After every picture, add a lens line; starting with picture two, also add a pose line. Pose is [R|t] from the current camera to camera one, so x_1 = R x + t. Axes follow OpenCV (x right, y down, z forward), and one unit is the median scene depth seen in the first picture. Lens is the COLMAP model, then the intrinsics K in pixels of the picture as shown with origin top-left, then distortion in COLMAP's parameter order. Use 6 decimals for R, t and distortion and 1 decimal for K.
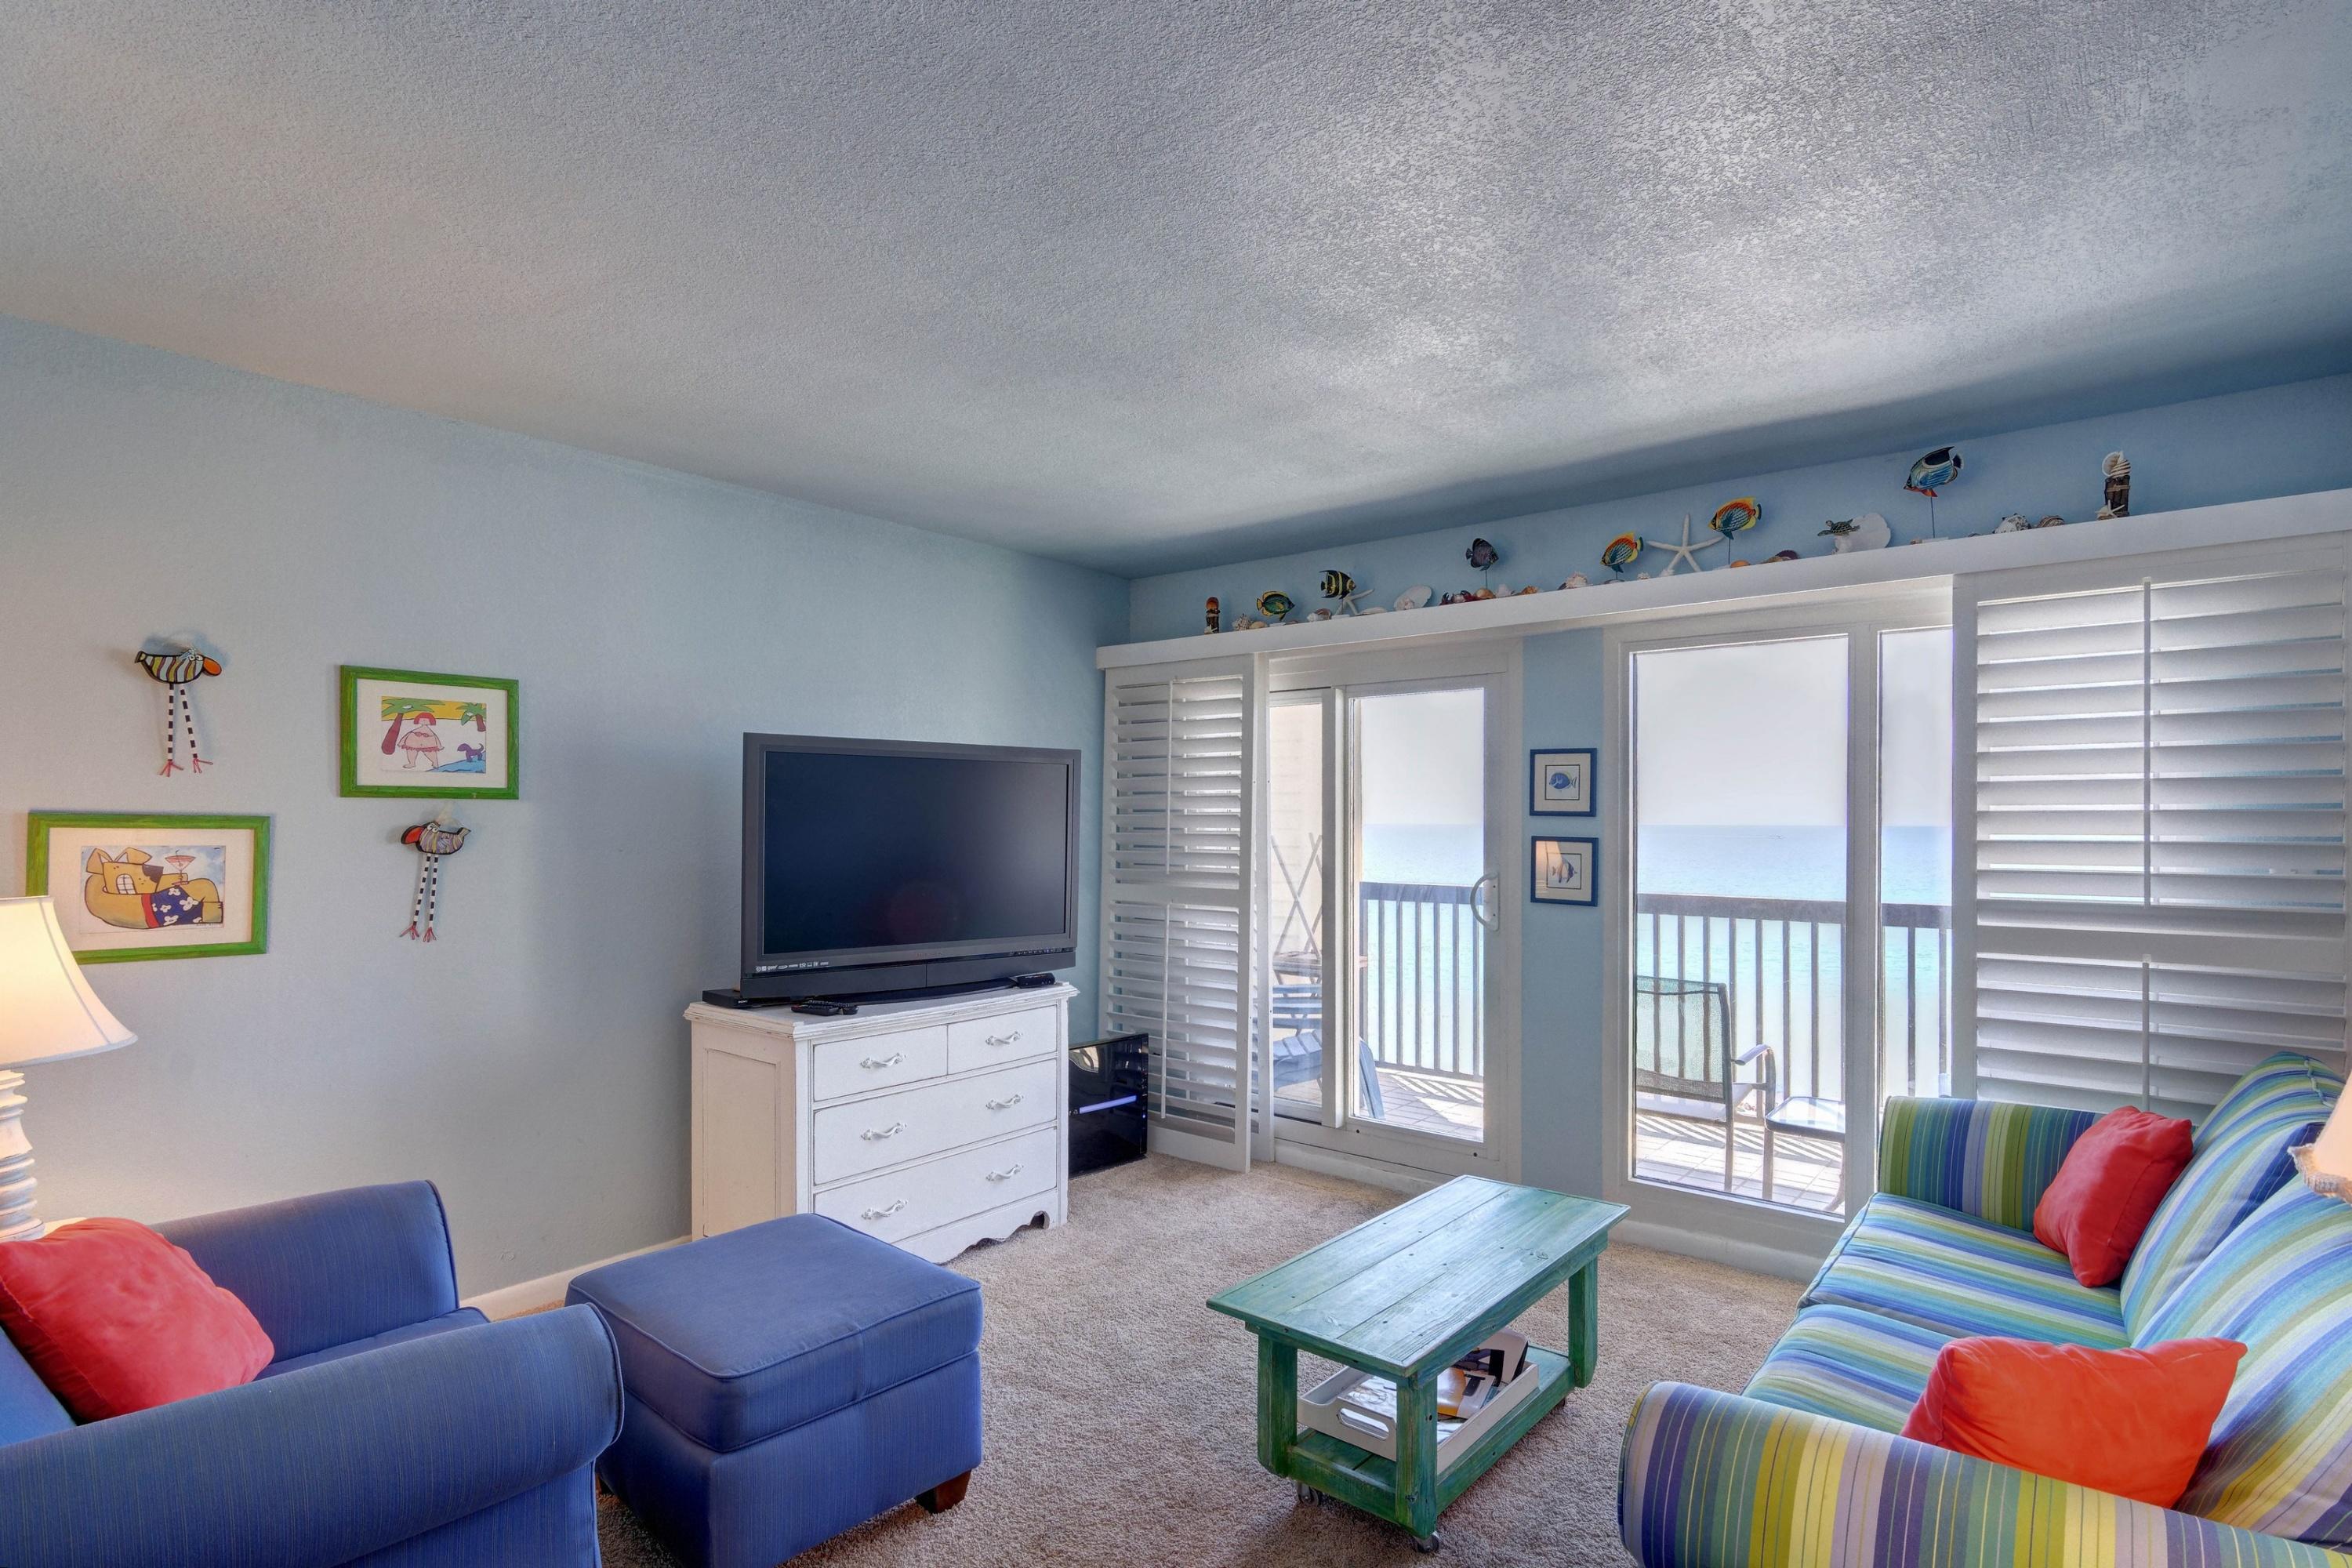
lens RADIAL K [[1152.9, 0, 1220.6], [0, 1152.9, 820.2], [0, 0, 1]] dist [0.000881, 0.000148]
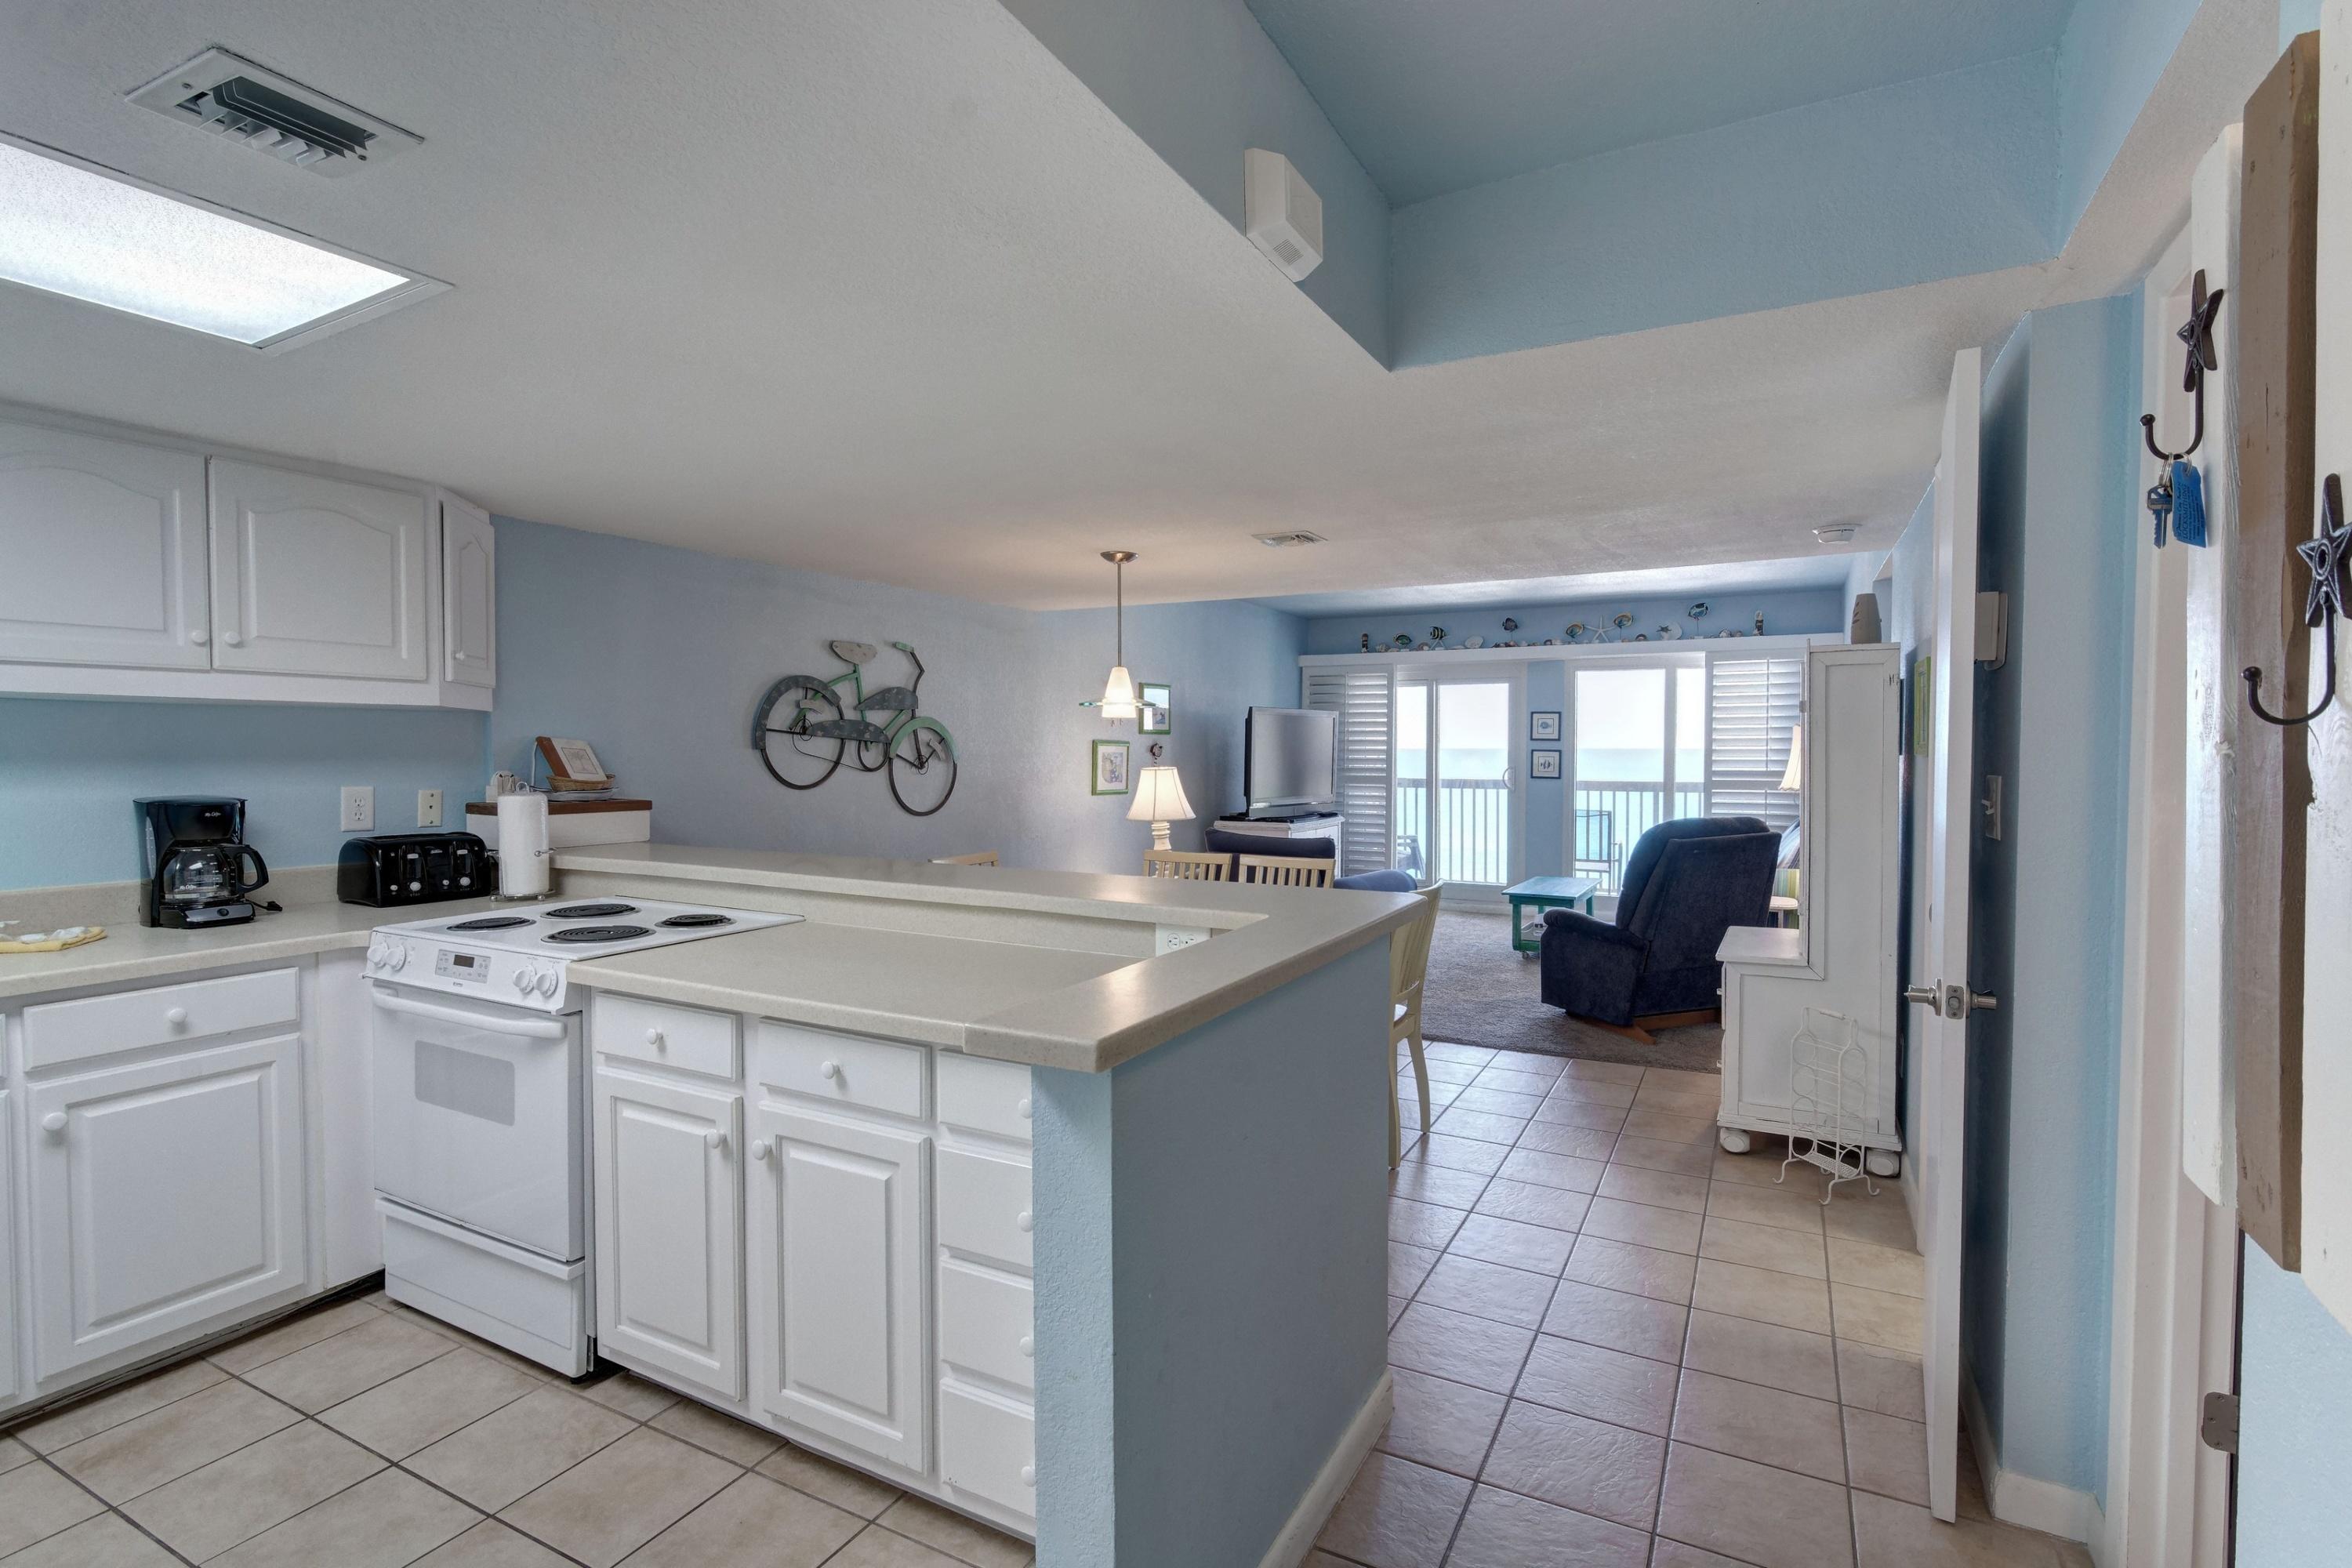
lens RADIAL K [[1117.0, 0, 1176.0], [0, 1117.0, 784.0], [0, 0, 1]] dist [-0.000053, 0.001011]
pose [[0.985120, -0.008740, 0.171648, -0.851962], [0.003041, 0.999436, 0.033434, 0.006368], [-0.171843, -0.032415, 0.984591, -1.127329]]
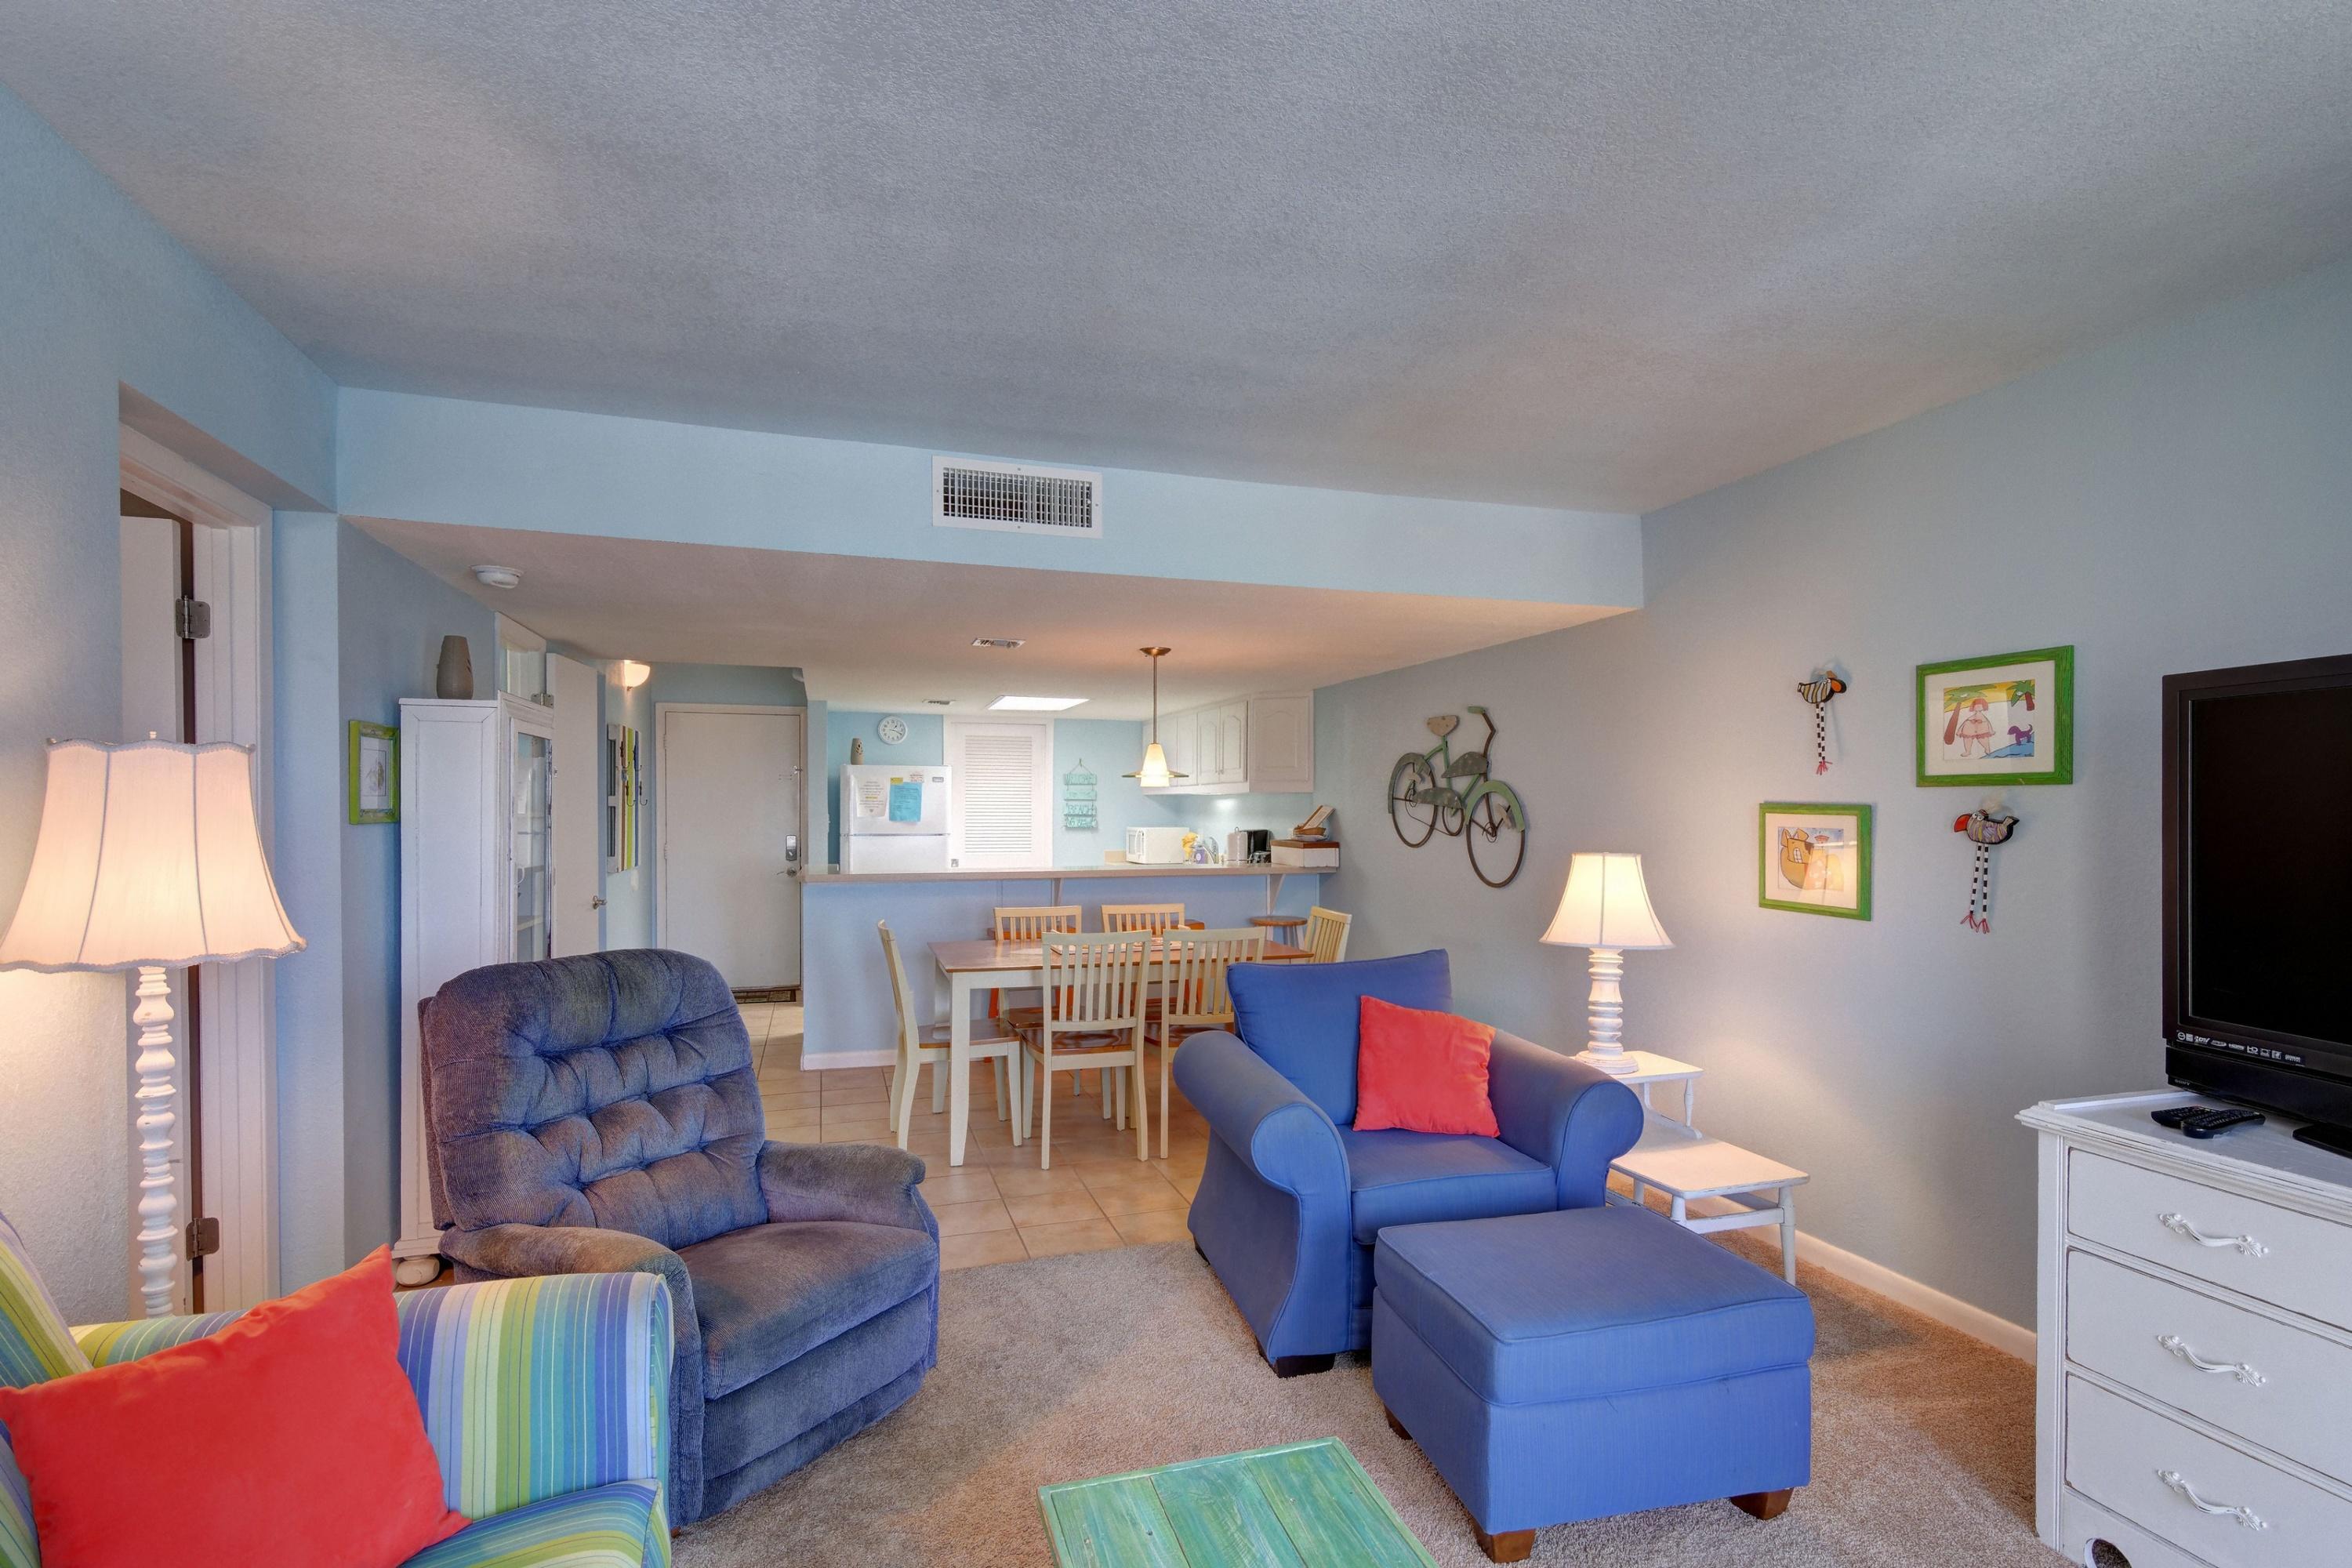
lens RADIAL K [[1152.9, 0, 1220.6], [0, 1152.9, 820.2], [0, 0, 1]] dist [0.000881, 0.000148]
pose [[-0.544447, 0.002049, -0.838793, 0.386742], [-0.008620, 0.999931, 0.008037, 0.006225], [0.838751, 0.011606, -0.544391, 0.795208]]
